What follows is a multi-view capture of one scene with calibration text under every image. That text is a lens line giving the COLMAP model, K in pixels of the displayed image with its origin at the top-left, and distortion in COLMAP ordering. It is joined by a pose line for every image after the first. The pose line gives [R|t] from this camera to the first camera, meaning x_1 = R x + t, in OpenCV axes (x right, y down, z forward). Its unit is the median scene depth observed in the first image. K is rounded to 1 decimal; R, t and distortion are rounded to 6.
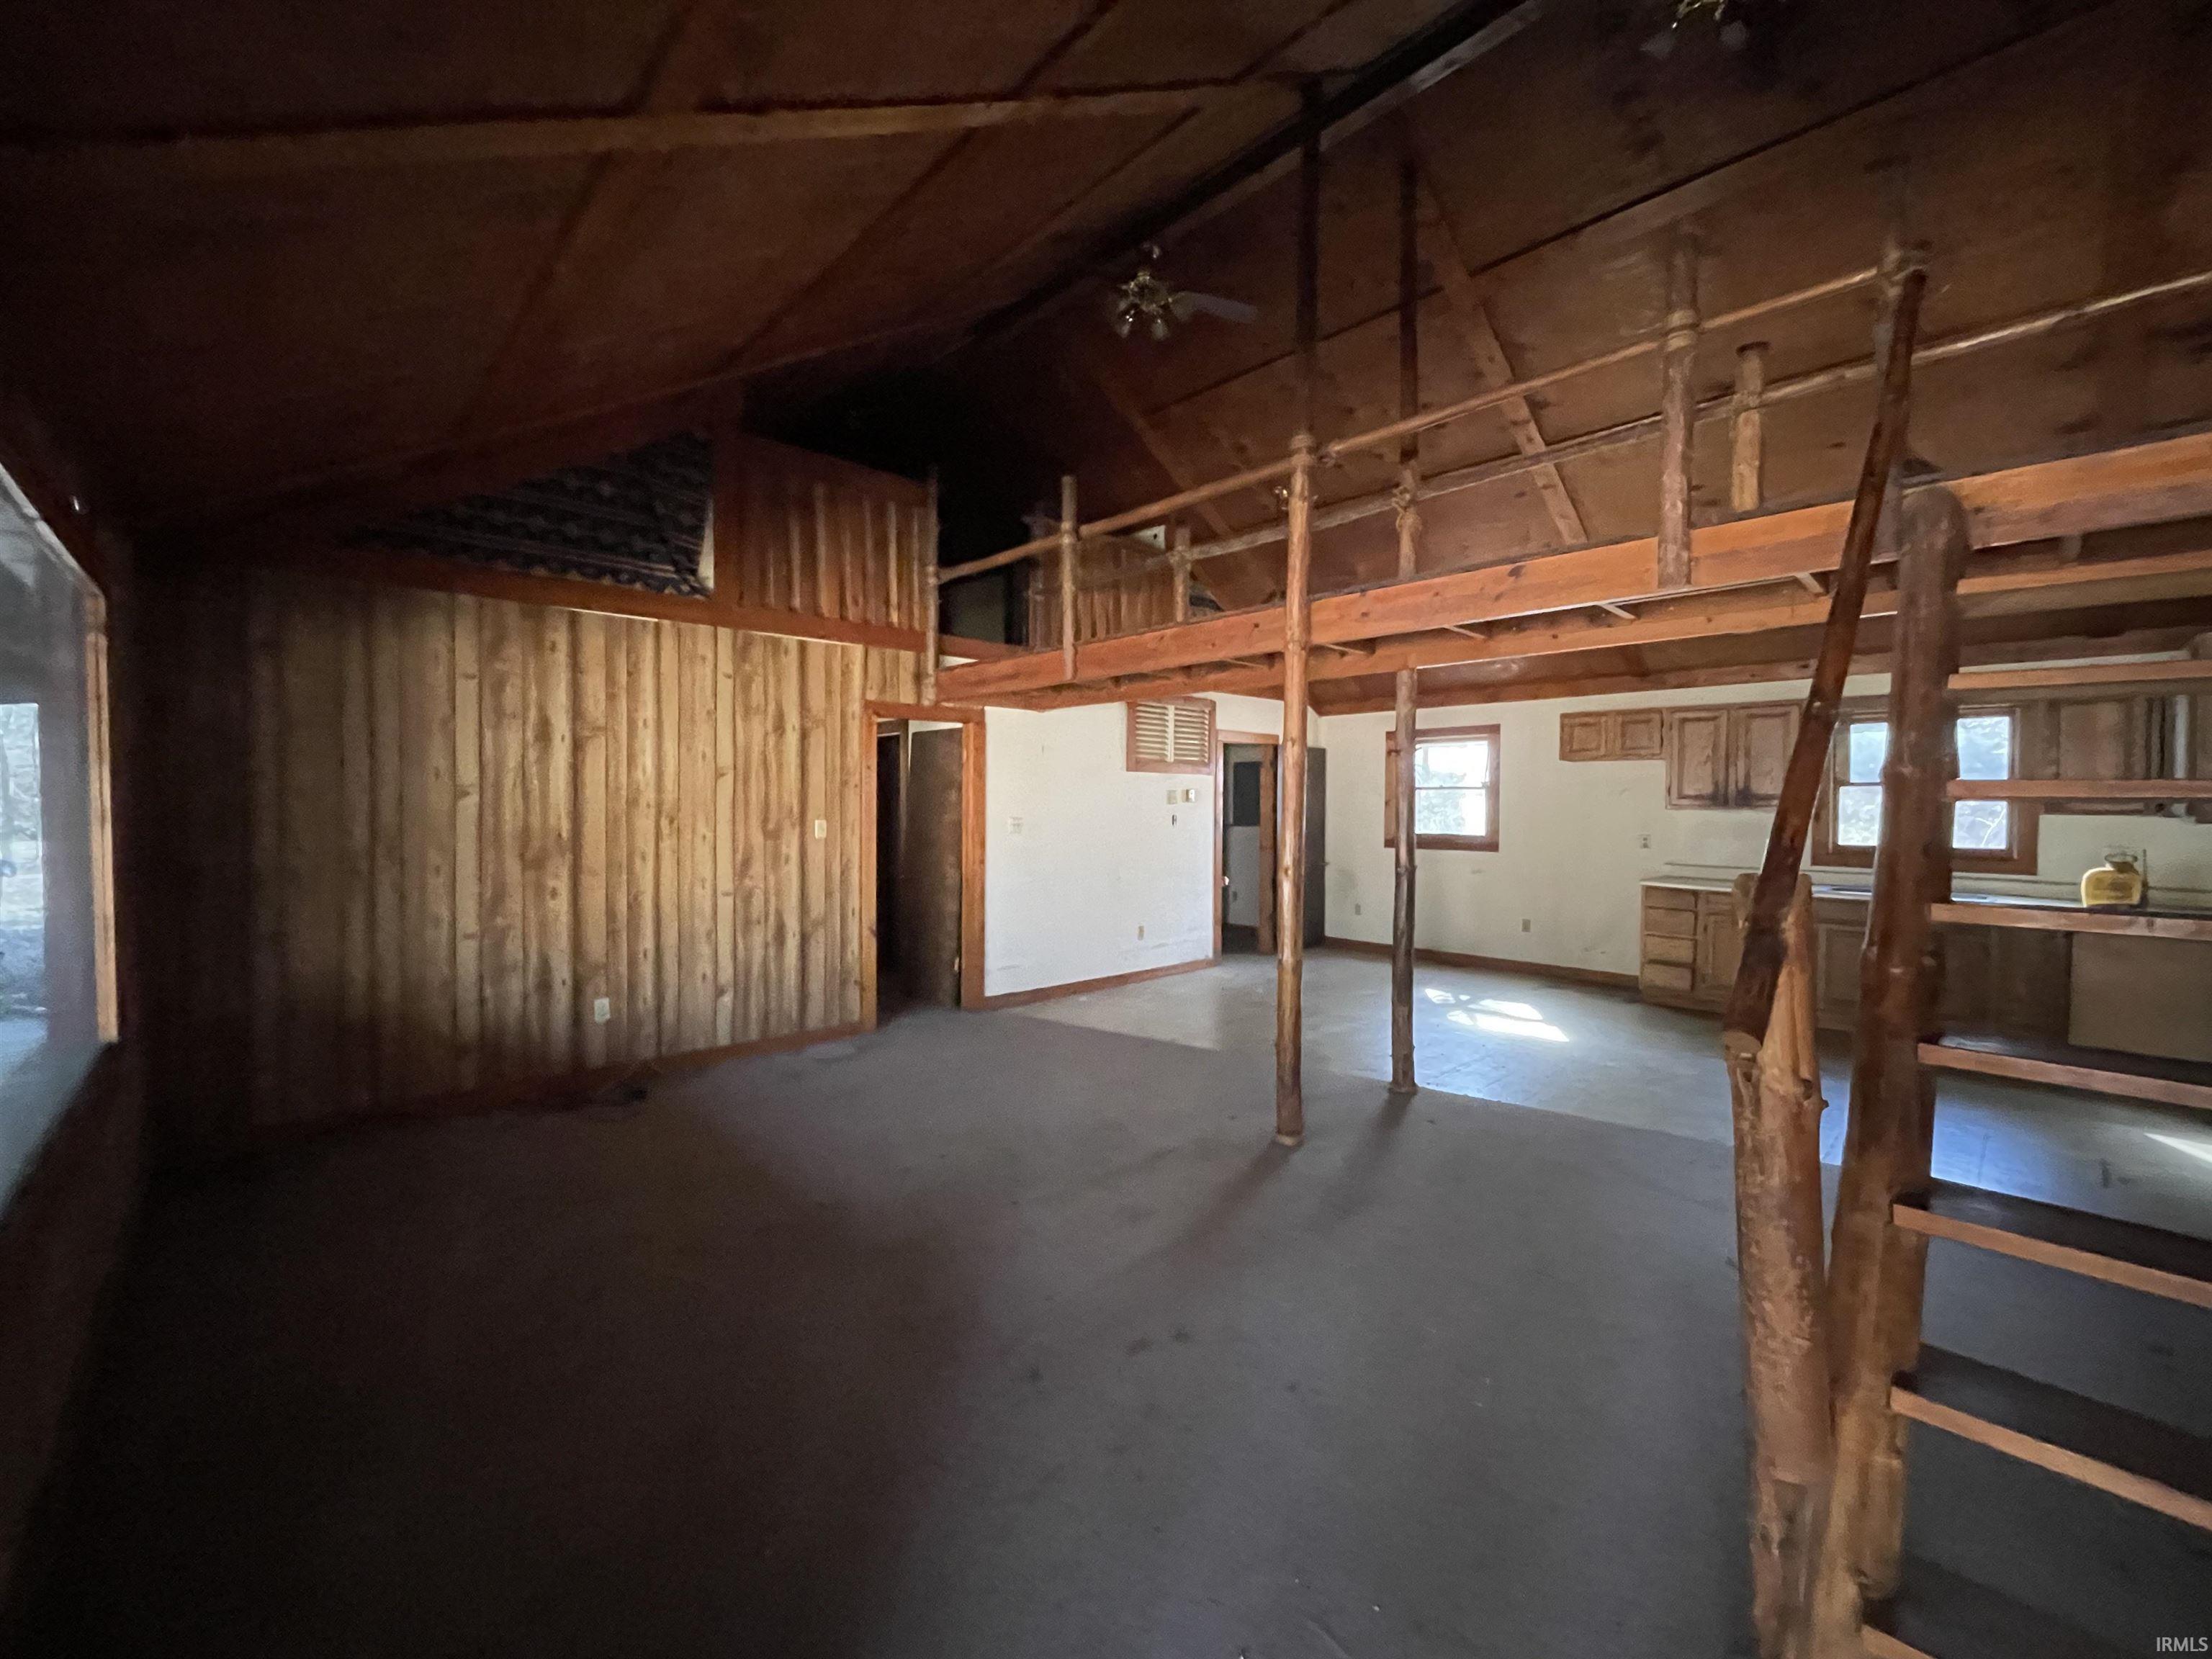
lens RADIAL K [[900.3, 0, 1106.0], [0, 900.3, 829.5], [0, 0, 1]] dist [-0.002818, 0.000192]
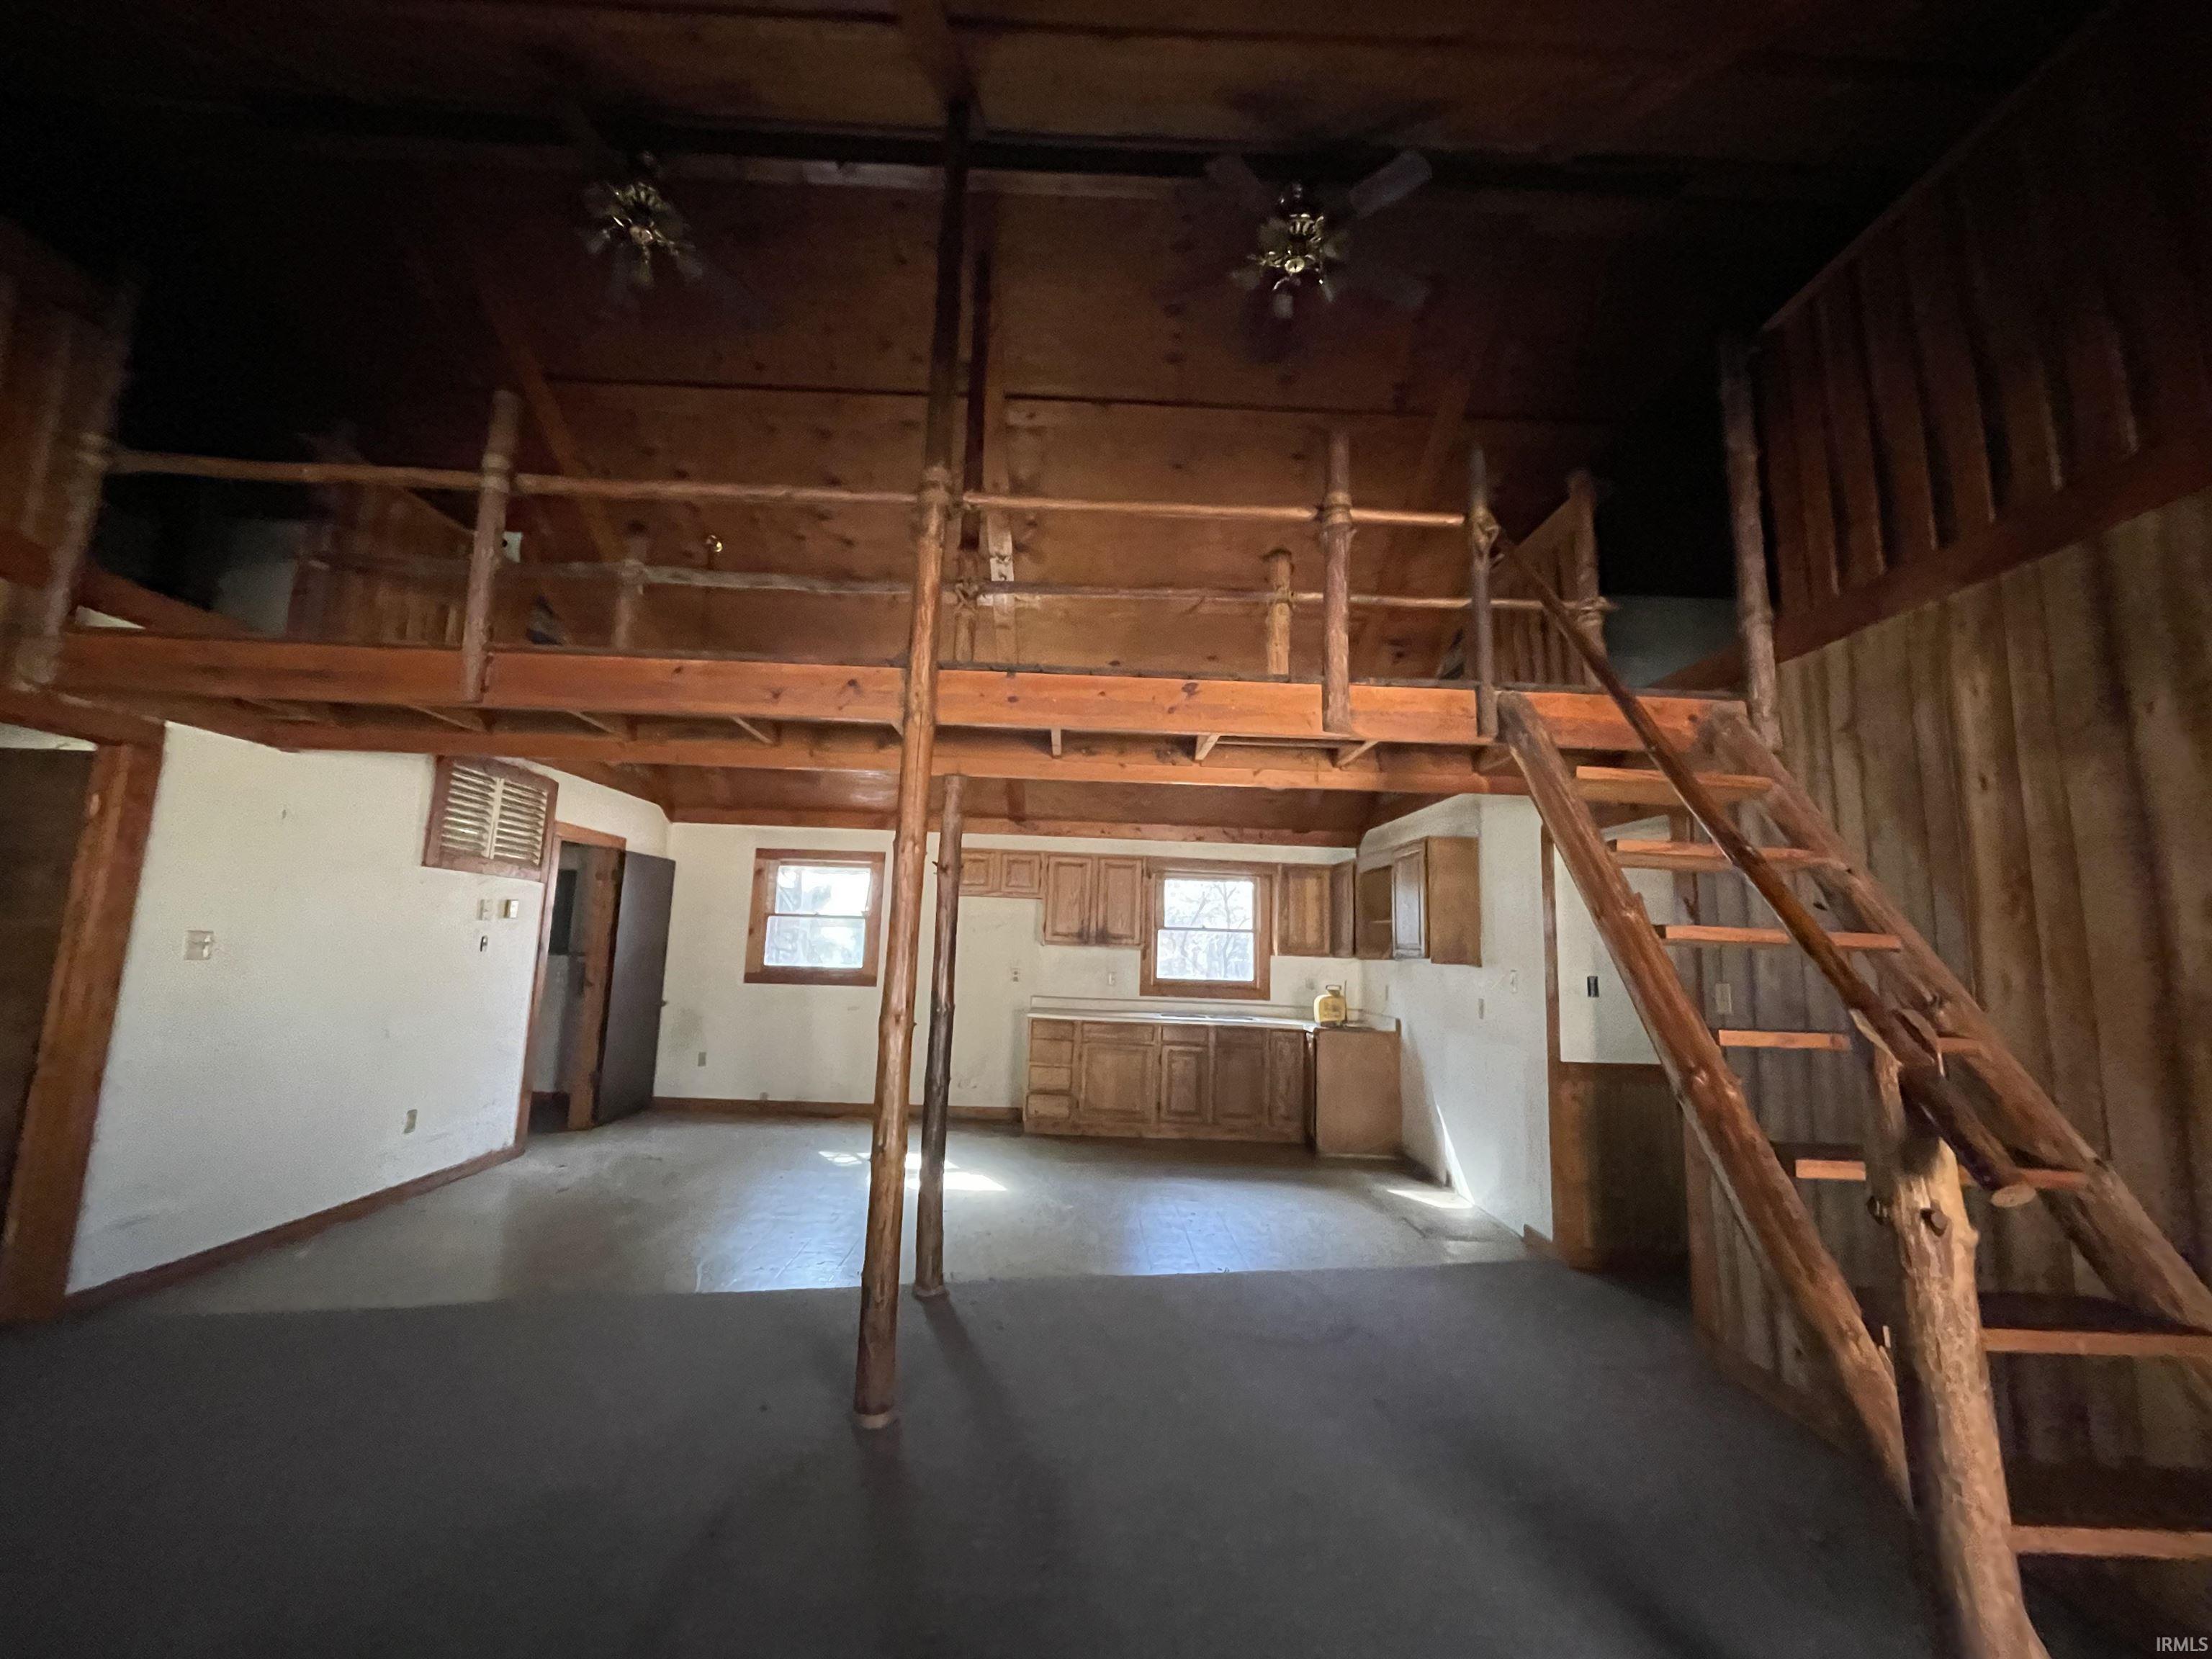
lens RADIAL K [[900.3, 0, 1106.0], [0, 900.3, 829.5], [0, 0, 1]] dist [-0.002818, 0.000192]
pose [[0.668320, 0.118408, 0.734389, -0.140515], [-0.010053, 0.988598, -0.150246, 0.001940], [-0.743806, 0.093030, 0.661890, 0.224548]]
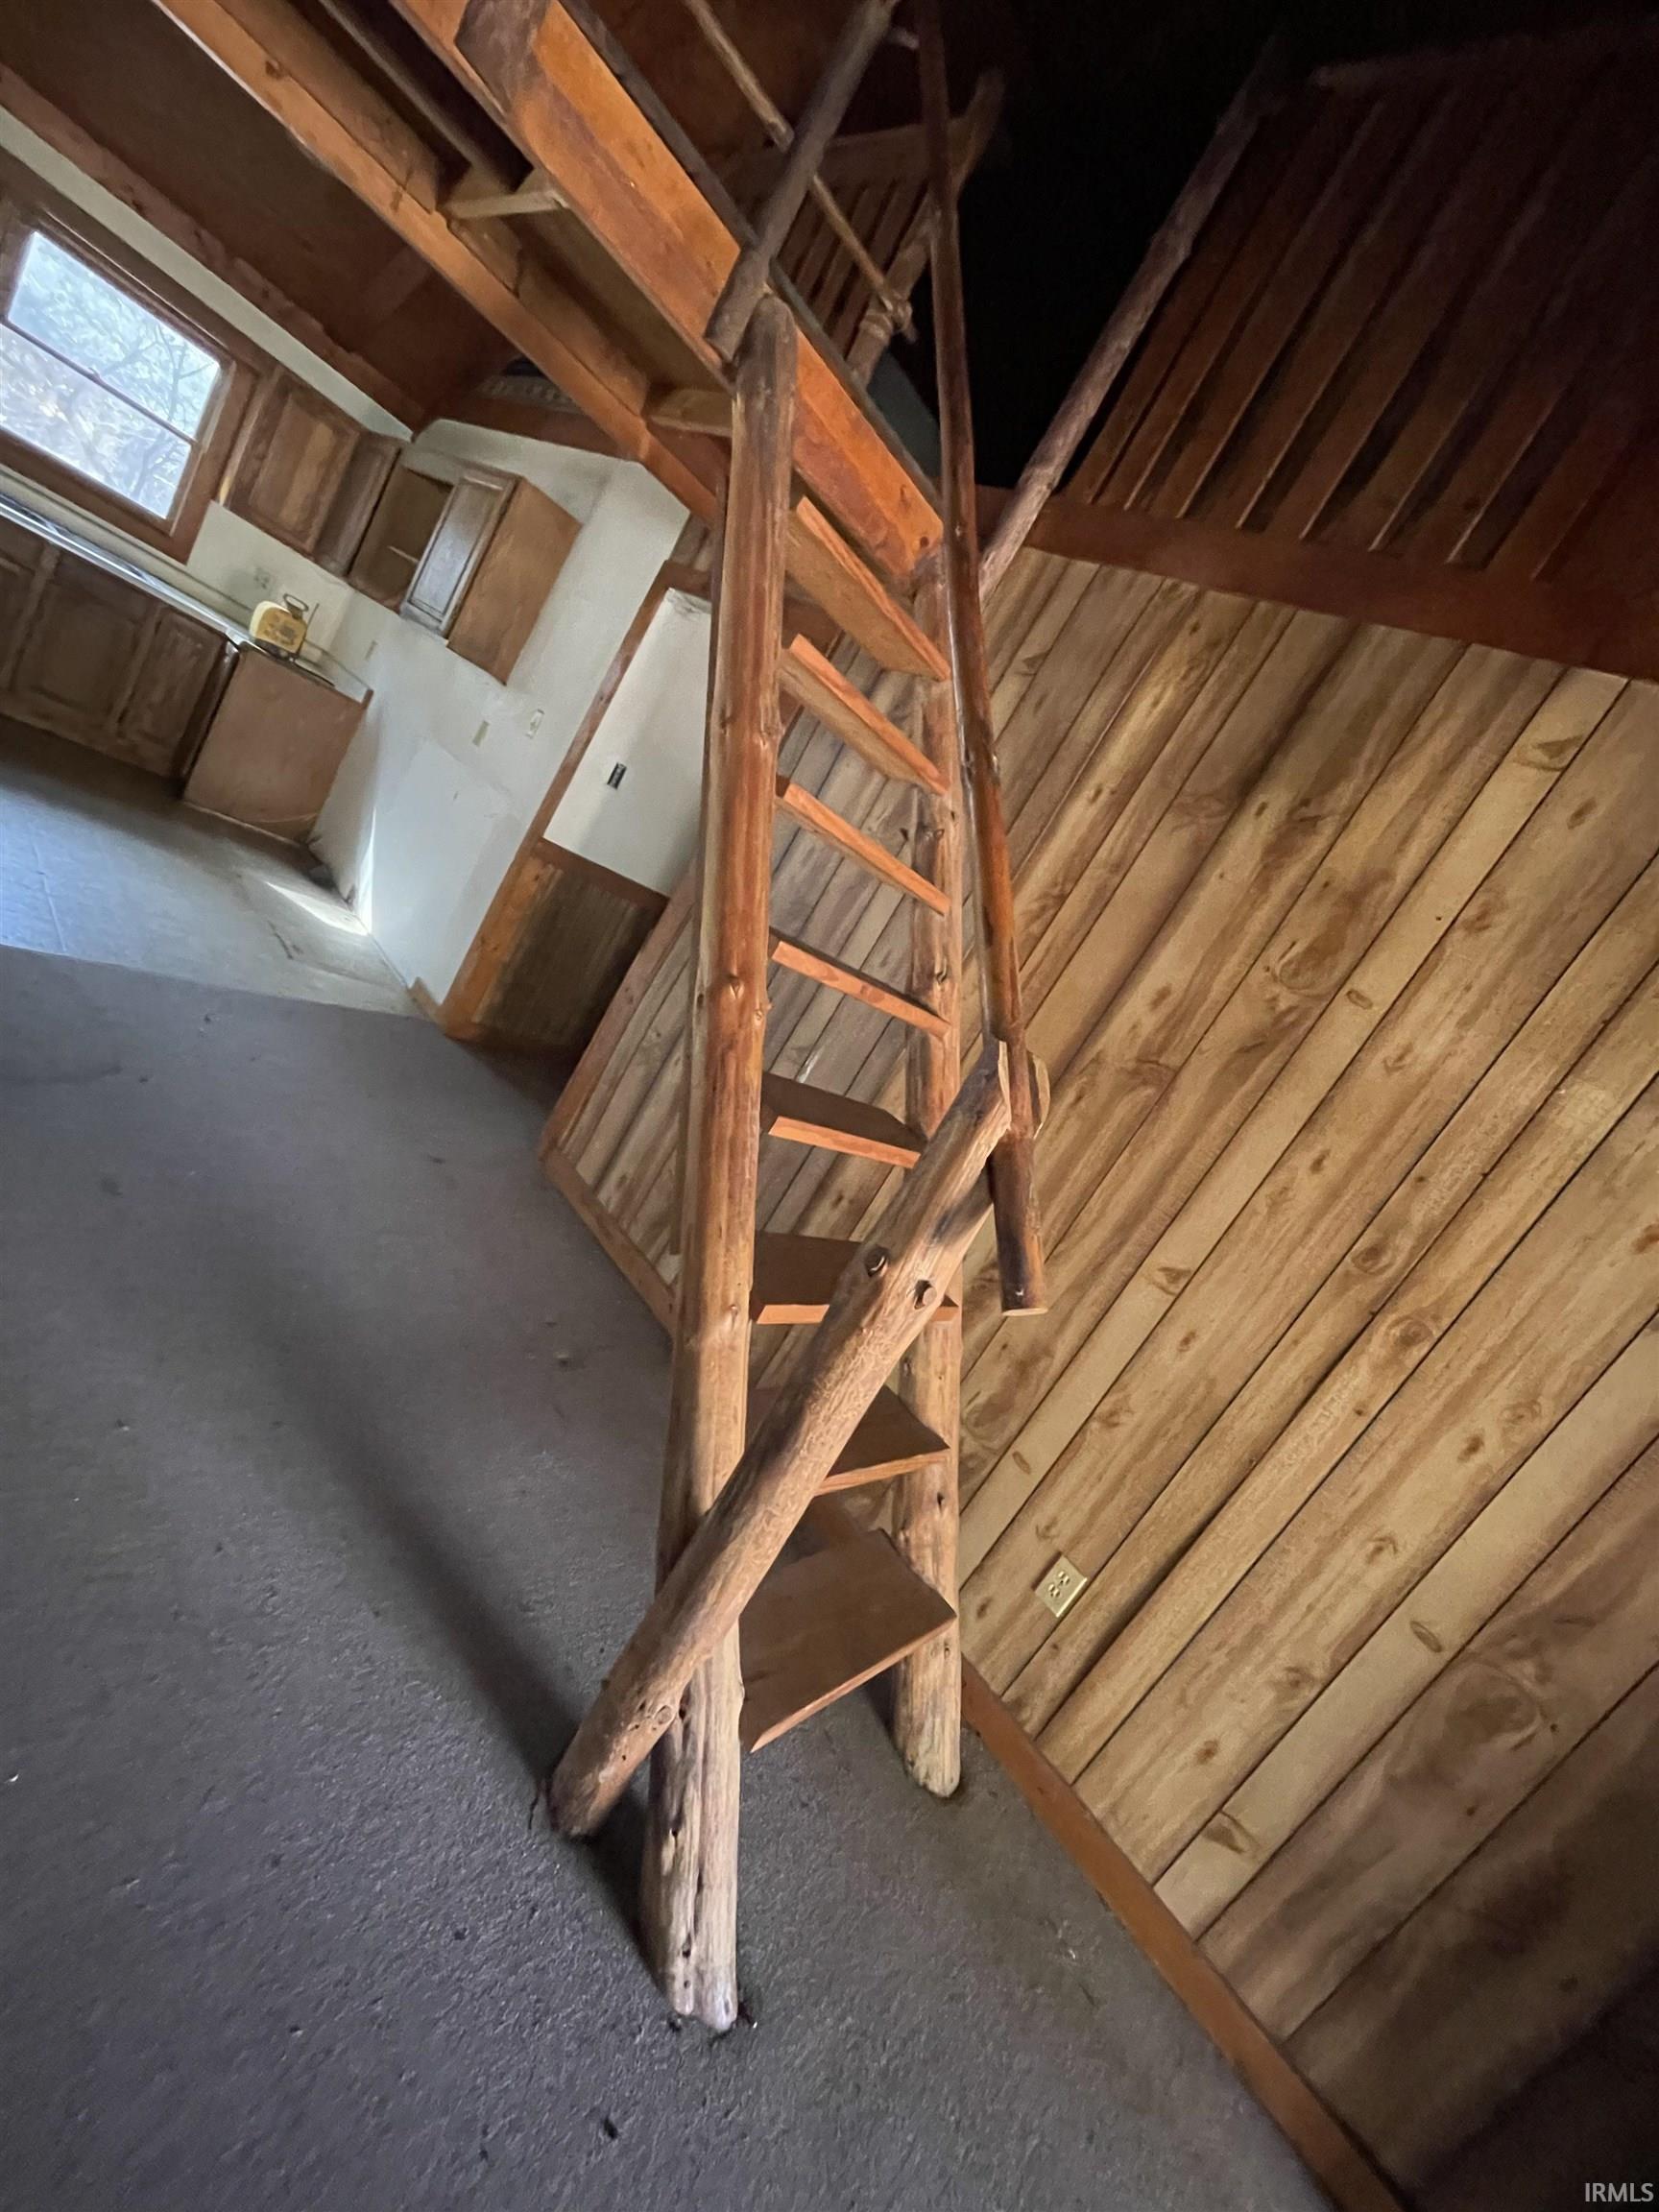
lens RADIAL K [[900.3, 0, 832.1], [0, 900.3, 1096.0], [0, 0, 1]] dist [-0.002818, 0.000192]
pose [[-0.038711, -0.254703, 0.966244, 0.007372], [-0.488901, 0.848154, 0.203987, 0.001644], [-0.871480, -0.464502, -0.157357, 0.289194]]
